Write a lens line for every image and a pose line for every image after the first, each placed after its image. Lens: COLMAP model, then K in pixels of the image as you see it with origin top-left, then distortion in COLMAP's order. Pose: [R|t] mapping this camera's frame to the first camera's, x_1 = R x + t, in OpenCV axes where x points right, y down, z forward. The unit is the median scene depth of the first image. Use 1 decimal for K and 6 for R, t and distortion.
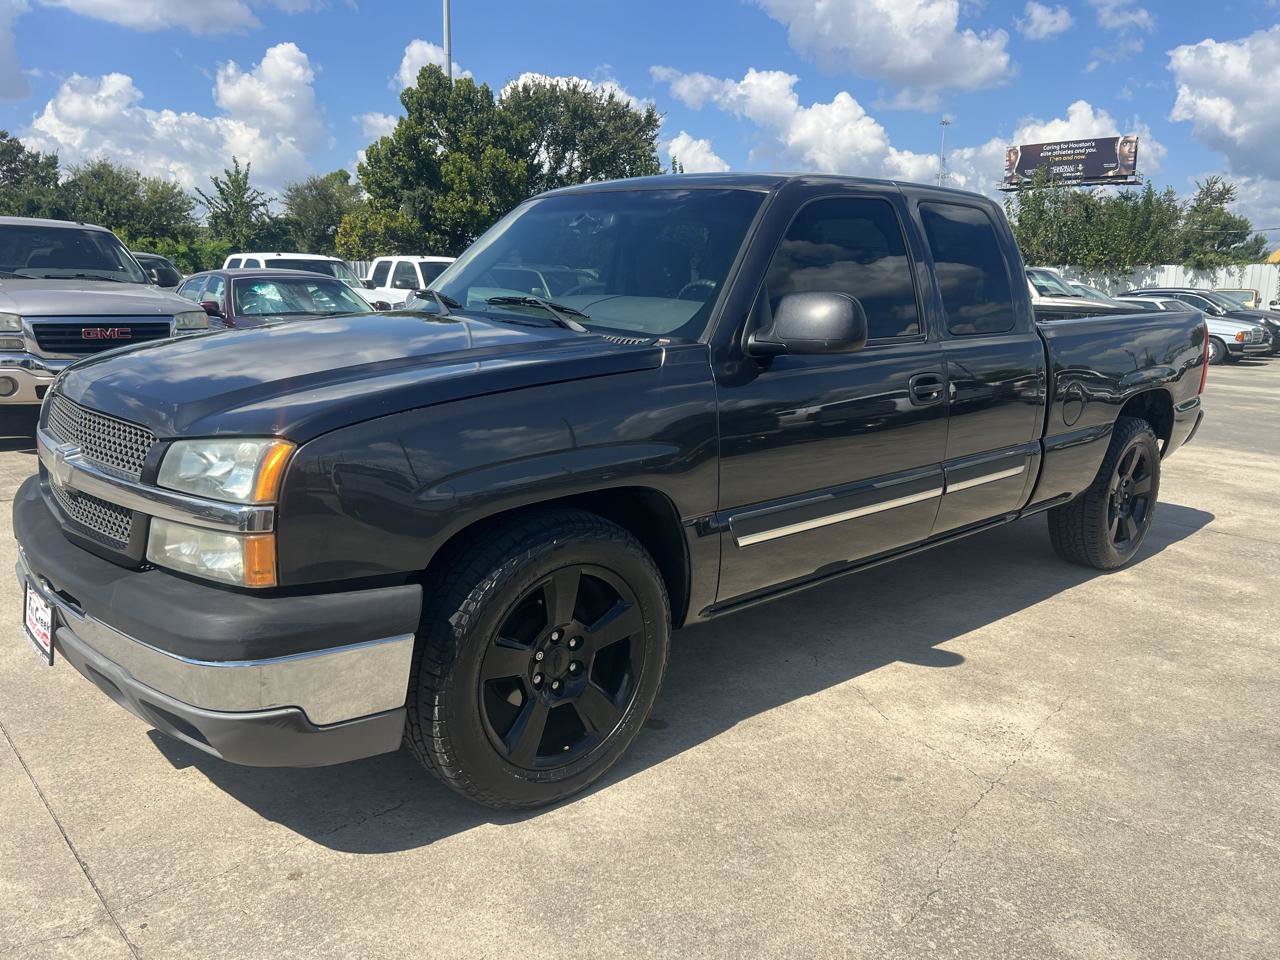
lens RADIAL K [[970.3, 0, 644.2], [0, 970.3, 483.7], [0, 0, 1]] dist [0.040644, -0.049343]
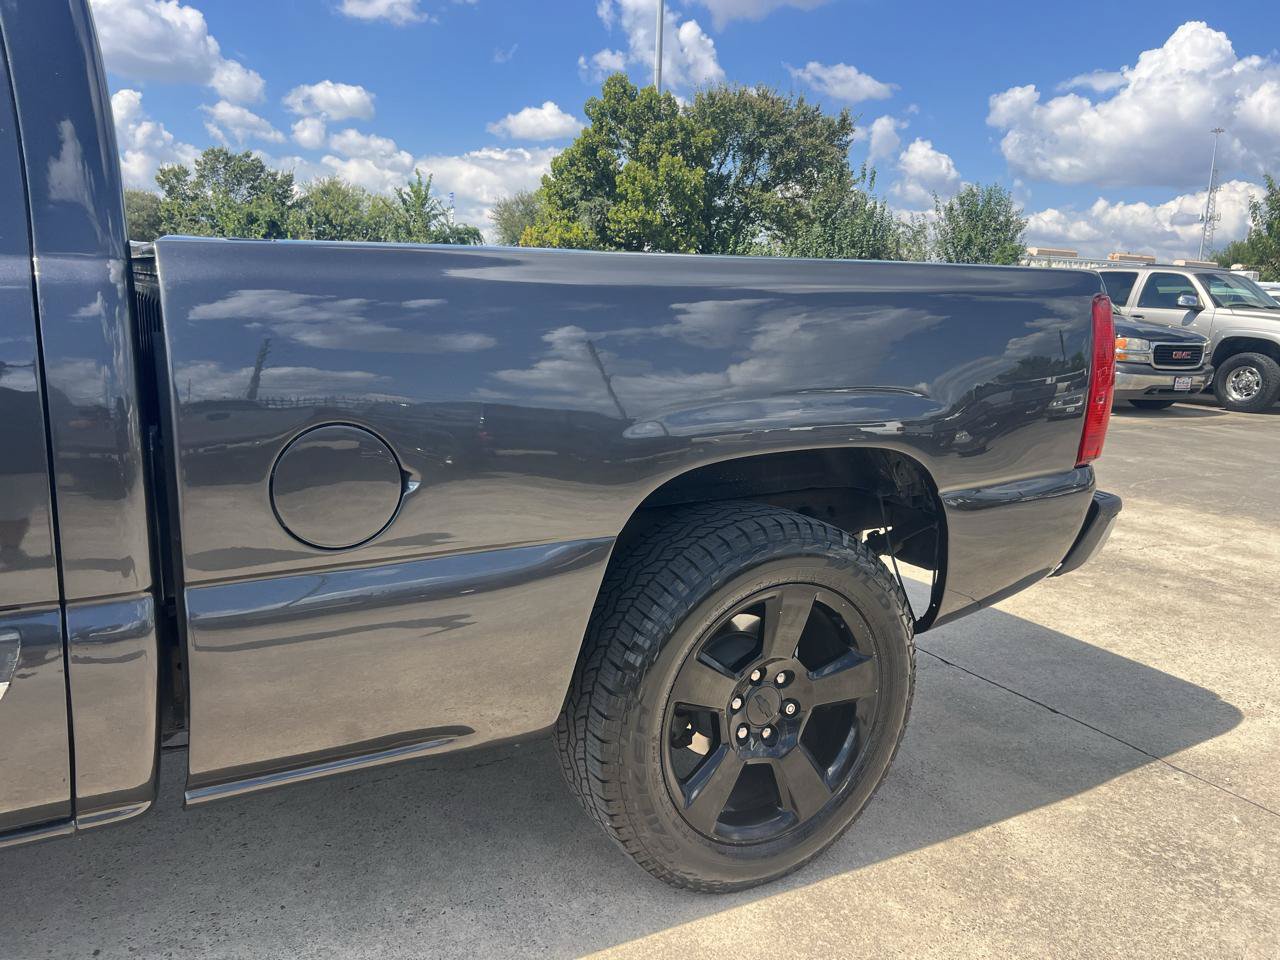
lens RADIAL K [[970.3, 0, 647.3], [0, 970.3, 480.7], [0, 0, 1]] dist [0.040644, -0.049343]
pose [[0.973961, 0.056099, -0.219666, 0.521354], [-0.060760, 0.998047, -0.014515, -0.072189], [0.218423, 0.027484, 0.975467, 0.594376]]
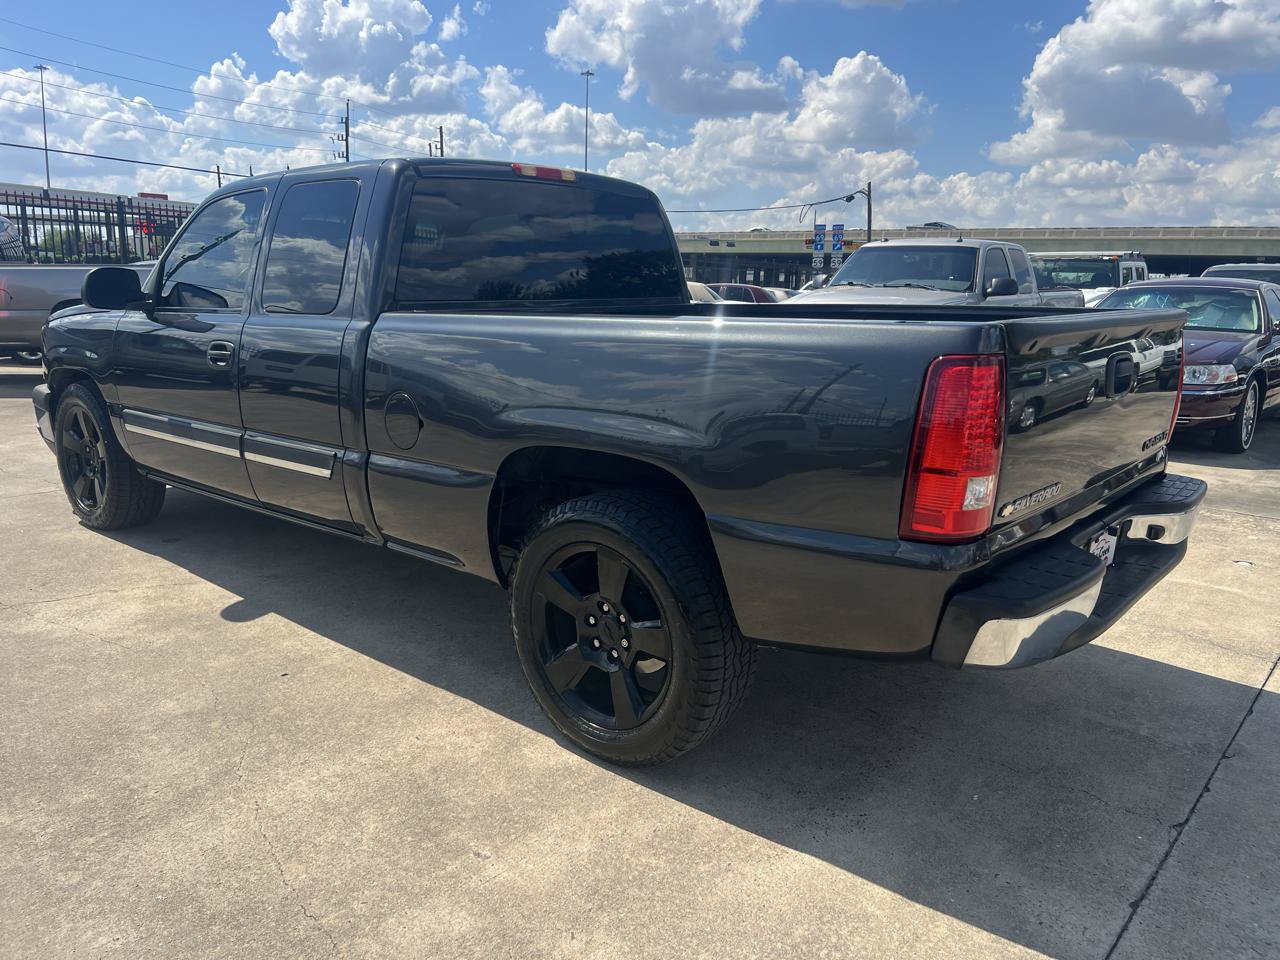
lens RADIAL K [[970.3, 0, 637.5], [0, 970.3, 483.9], [0, 0, 1]] dist [0.040644, -0.049343]
pose [[0.114619, 0.188713, -0.975320, 1.015729], [-0.215692, 0.963097, 0.161000, -0.164736], [0.969711, 0.191915, 0.151093, 0.910247]]
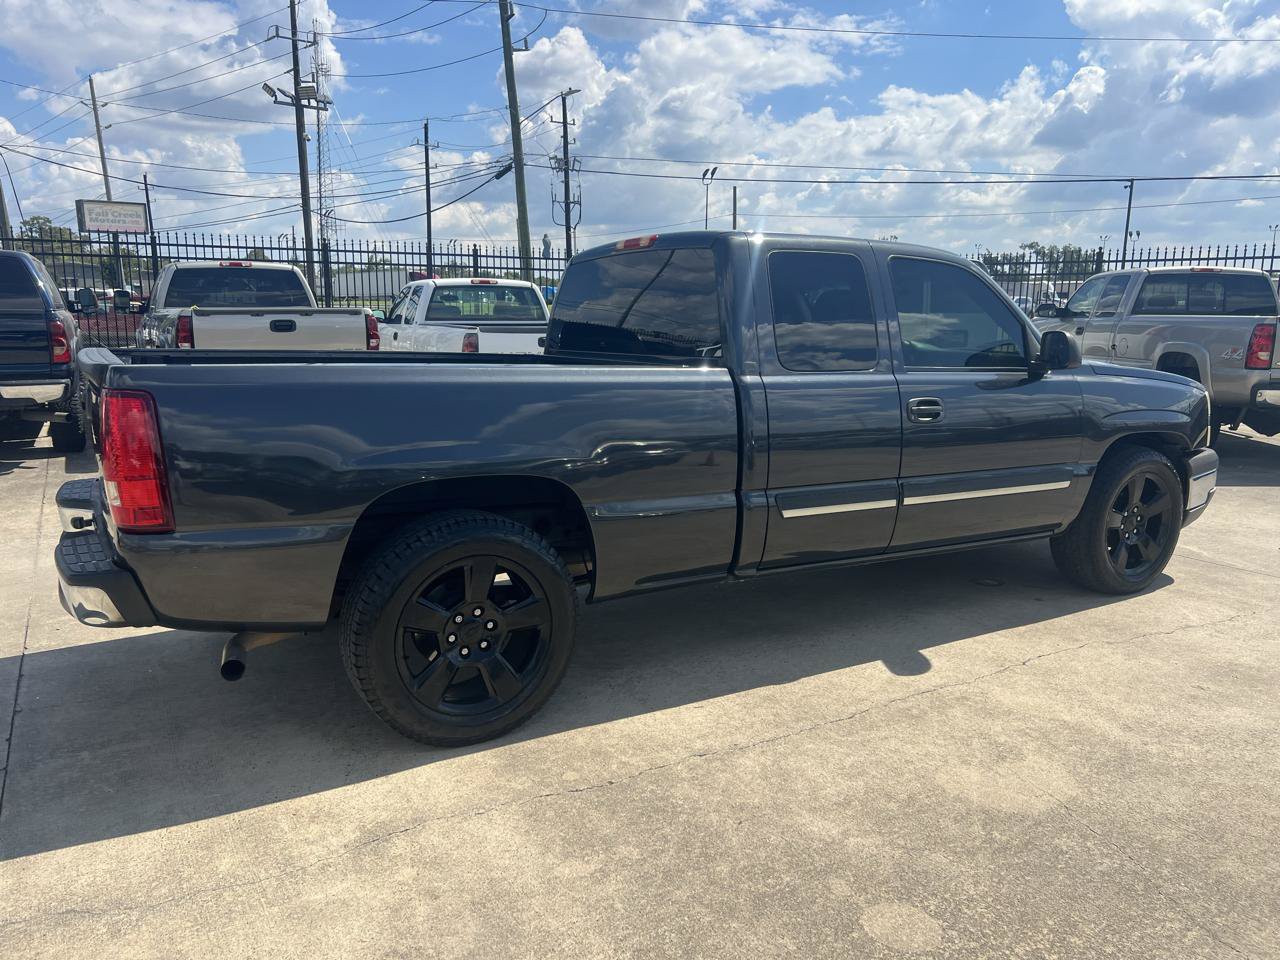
lens RADIAL K [[970.3, 0, 637.8], [0, 970.3, 483.3], [0, 0, 1]] dist [0.040644, -0.049343]
pose [[-0.973917, -0.067362, 0.216673, -0.008870], [0.017307, 0.930081, 0.366948, -0.383909], [-0.226242, 0.361127, -0.904656, 1.785191]]
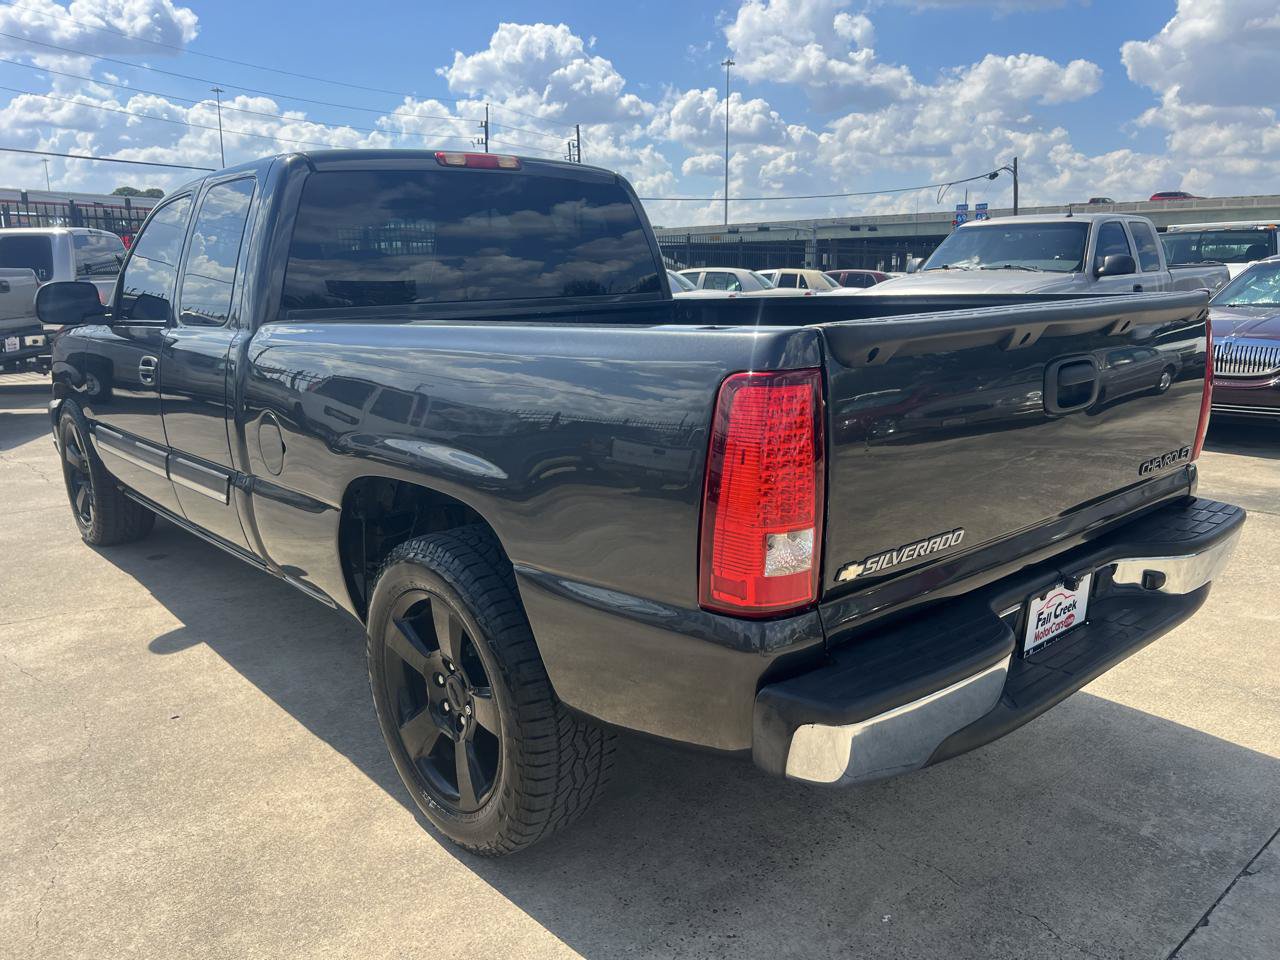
lens RADIAL K [[970.3, 0, 641.4], [0, 970.3, 483.6], [0, 0, 1]] dist [0.040644, -0.049343]
pose [[-0.026799, 0.196068, -0.980224, 0.929198], [-0.185798, 0.962513, 0.197605, -0.199174], [0.982222, 0.187419, 0.010635, 1.059836]]
